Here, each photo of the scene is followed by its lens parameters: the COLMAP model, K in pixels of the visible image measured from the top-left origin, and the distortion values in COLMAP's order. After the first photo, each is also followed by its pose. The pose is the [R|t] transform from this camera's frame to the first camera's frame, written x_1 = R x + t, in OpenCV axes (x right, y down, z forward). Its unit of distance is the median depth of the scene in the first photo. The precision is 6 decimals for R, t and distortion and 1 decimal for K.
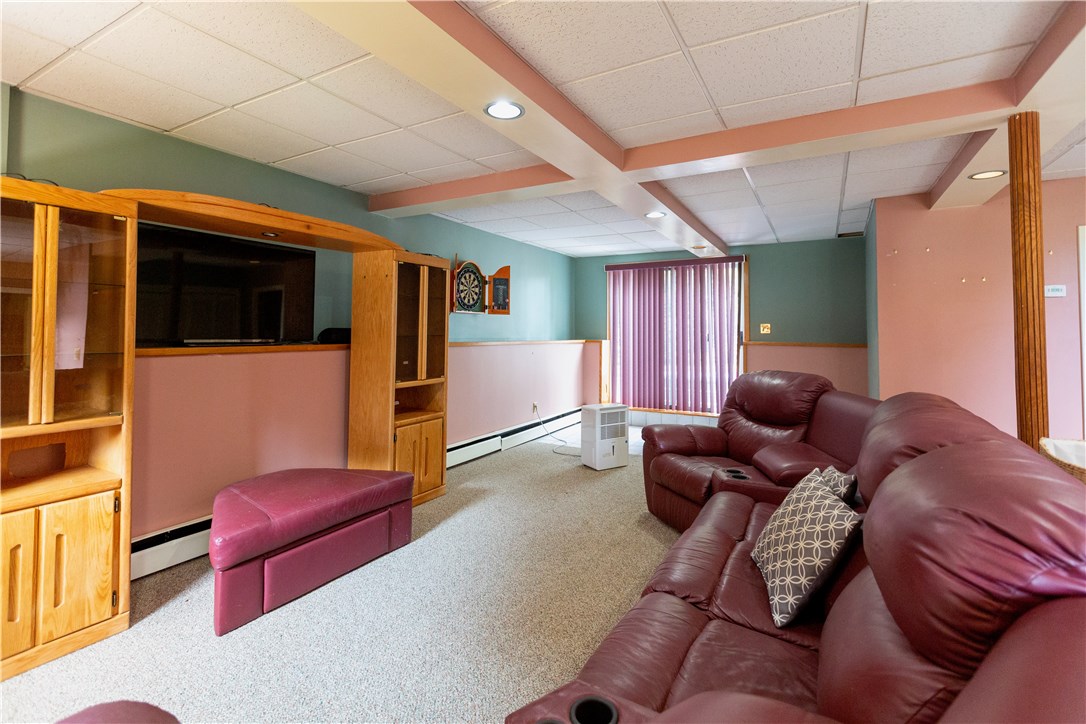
lens RADIAL K [[495.9, 0, 532.1], [0, 495.9, 314.2], [0, 0, 1]] dist [0.004069, -0.001833]
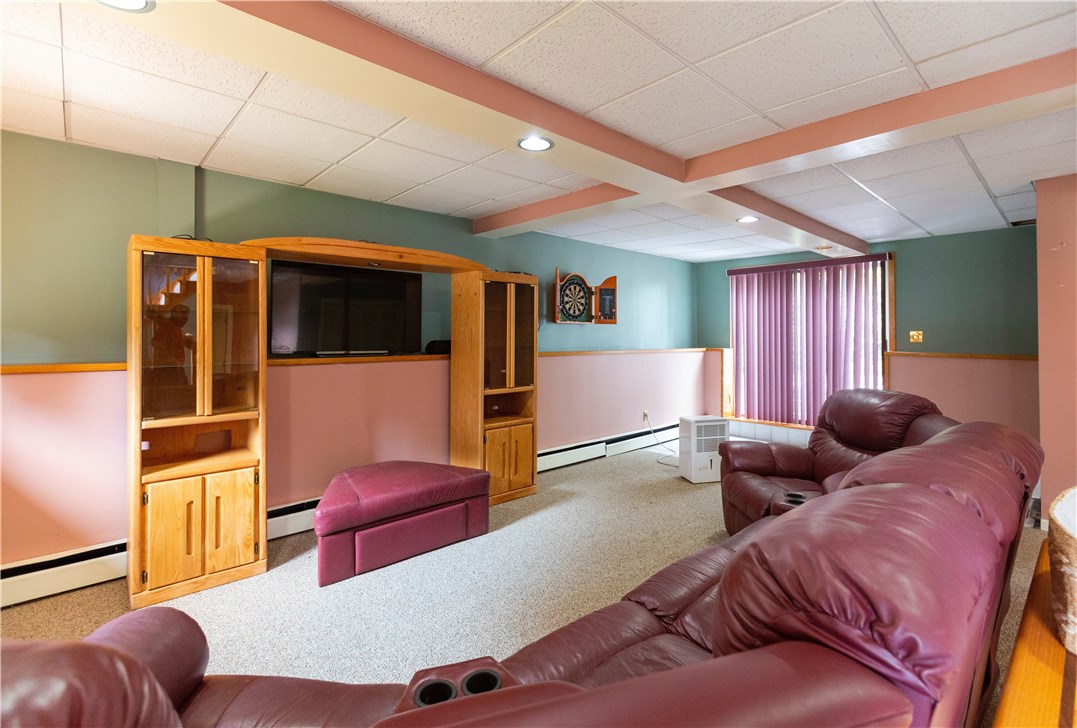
lens RADIAL K [[491.8, 0, 538.7], [0, 491.8, 328.6], [0, 0, 1]] dist [0.004069, -0.001833]
pose [[0.957262, -0.008282, -0.289104, 0.155984], [0.014050, 0.999741, 0.017884, -0.016983], [0.288881, -0.021181, 0.957131, -0.019171]]
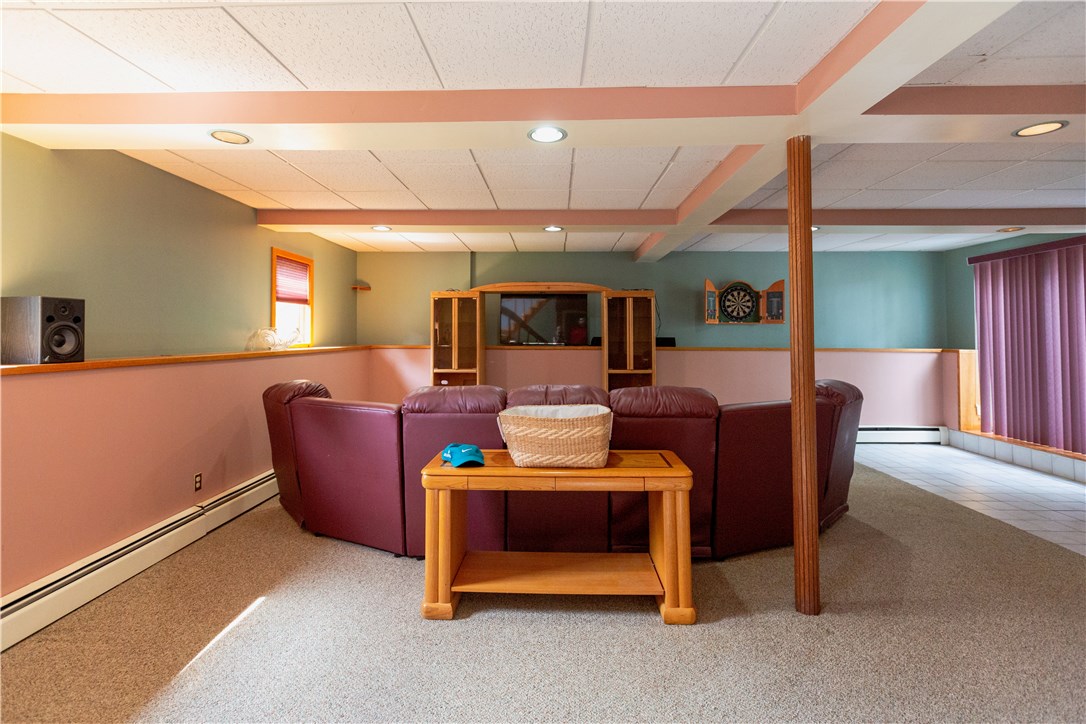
lens RADIAL K [[495.9, 0, 549.6], [0, 495.9, 326.9], [0, 0, 1]] dist [0.004069, -0.001833]
pose [[0.488349, -0.020595, -0.872405, 1.102179], [0.030681, 0.999509, -0.006421, -0.002224], [0.872109, -0.023630, 0.488741, 0.010587]]
